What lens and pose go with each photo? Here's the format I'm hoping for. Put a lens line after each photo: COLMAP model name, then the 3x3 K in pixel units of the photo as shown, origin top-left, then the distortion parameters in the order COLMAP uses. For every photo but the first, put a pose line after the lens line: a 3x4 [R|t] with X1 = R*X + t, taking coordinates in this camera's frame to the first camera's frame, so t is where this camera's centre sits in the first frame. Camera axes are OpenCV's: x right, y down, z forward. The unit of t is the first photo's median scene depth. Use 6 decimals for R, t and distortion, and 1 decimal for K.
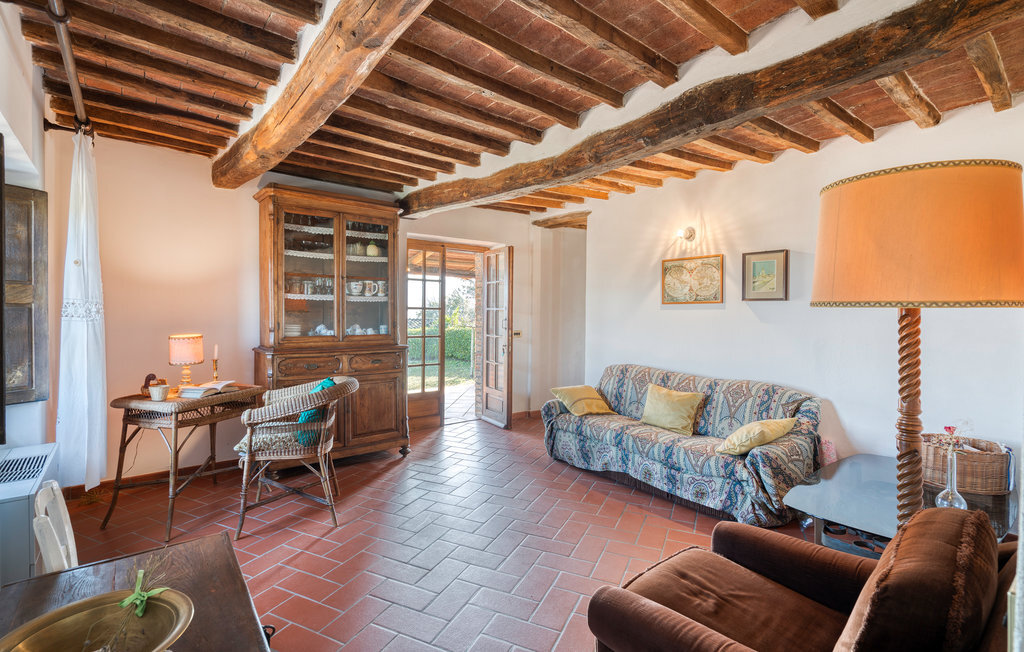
lens RADIAL K [[467.8, 0, 512.0], [0, 467.8, 326.0], [0, 0, 1]] dist [-0.000632, -0.000013]
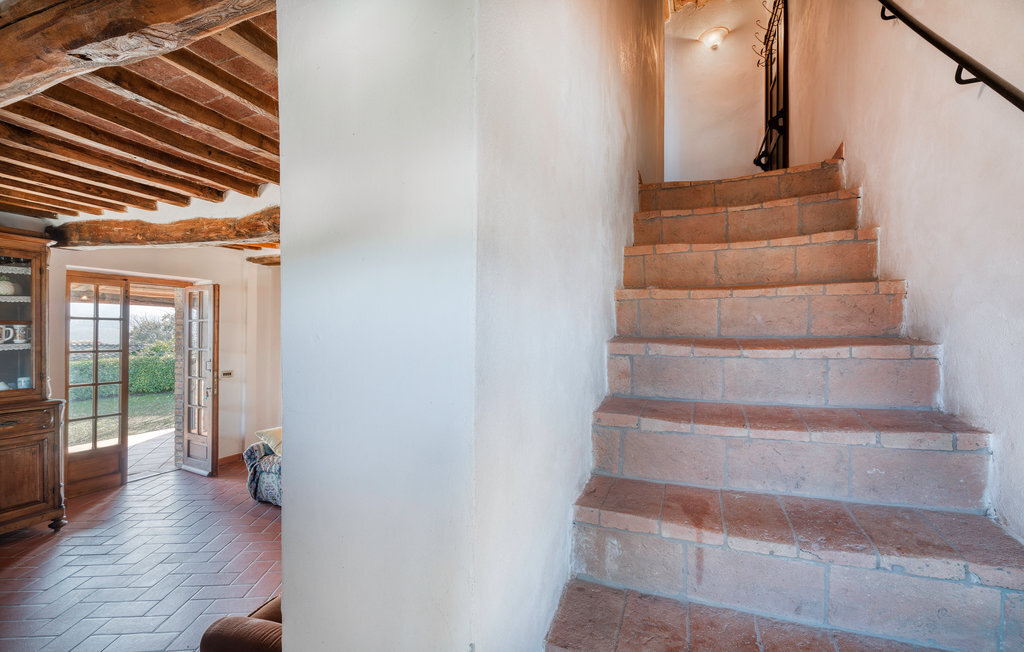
lens RADIAL K [[452.5, 0, 513.0], [0, 452.5, 337.1], [0, 0, 1]] dist [-0.000019, -0.000054]
pose [[0.872545, -0.006765, 0.488486, 0.092415], [0.016650, 0.999735, -0.015895, -0.045834], [-0.488249, 0.022002, 0.872427, -0.130544]]
